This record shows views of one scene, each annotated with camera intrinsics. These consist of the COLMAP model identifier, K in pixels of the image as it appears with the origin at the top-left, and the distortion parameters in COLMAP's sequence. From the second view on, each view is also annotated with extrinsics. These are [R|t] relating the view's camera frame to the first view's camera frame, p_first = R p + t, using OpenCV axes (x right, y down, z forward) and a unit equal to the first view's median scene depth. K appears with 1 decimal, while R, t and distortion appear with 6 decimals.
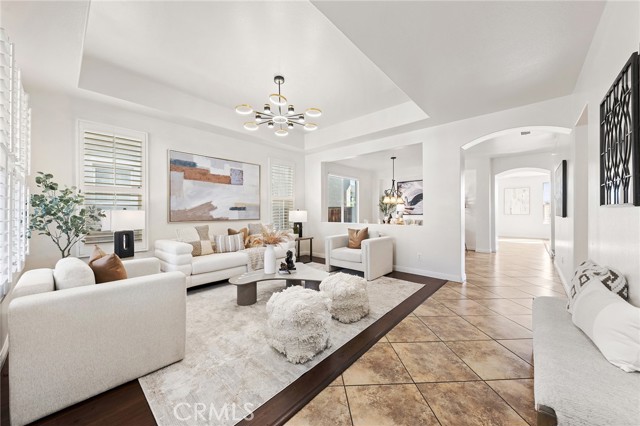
lens RADIAL K [[234.6, 0, 319.1], [0, 234.6, 210.7], [0, 0, 1]] dist [-0.000934, -0.000098]
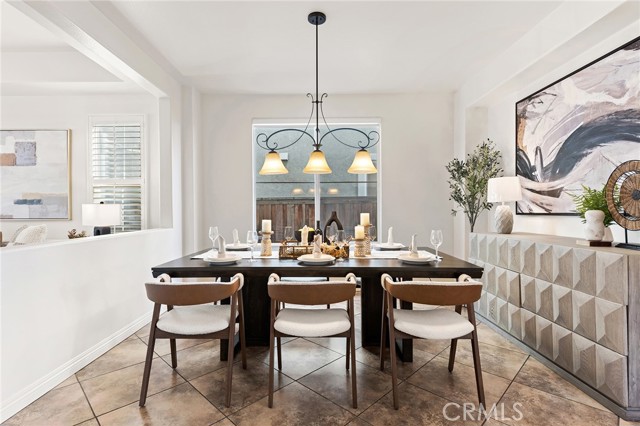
lens RADIAL K [[312.3, 0, 320.0], [0, 312.3, 213.0], [0, 0, 1]] dist [-0.000940, -0.000236]
pose [[0.657691, 0.006817, -0.753257, 0.903688], [0.003661, 0.999918, 0.012246, 0.015259], [0.753279, -0.010812, 0.657612, 1.112090]]
